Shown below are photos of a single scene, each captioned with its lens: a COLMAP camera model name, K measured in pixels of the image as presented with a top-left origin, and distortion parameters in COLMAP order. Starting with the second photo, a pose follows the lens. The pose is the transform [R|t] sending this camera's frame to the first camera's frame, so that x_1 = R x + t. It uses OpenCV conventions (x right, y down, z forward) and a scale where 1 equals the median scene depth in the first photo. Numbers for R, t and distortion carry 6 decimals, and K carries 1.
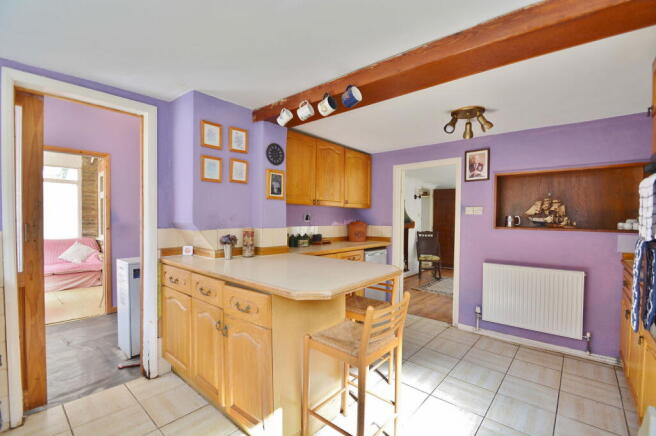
lens RADIAL K [[295.0, 0, 326.9], [0, 295.0, 218.1], [0, 0, 1]] dist [-0.001817, -0.000479]
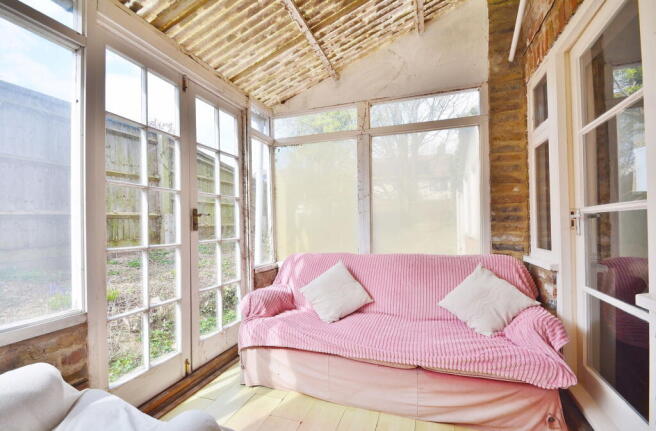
lens RADIAL K [[295.0, 0, 327.7], [0, 295.0, 219.8], [0, 0, 1]] dist [-0.001817, -0.000479]
pose [[0.376313, -0.024067, -0.926180, -0.540362], [-0.005531, 0.999586, -0.028222, 0.032624], [0.926476, 0.015743, 0.376025, 0.640358]]
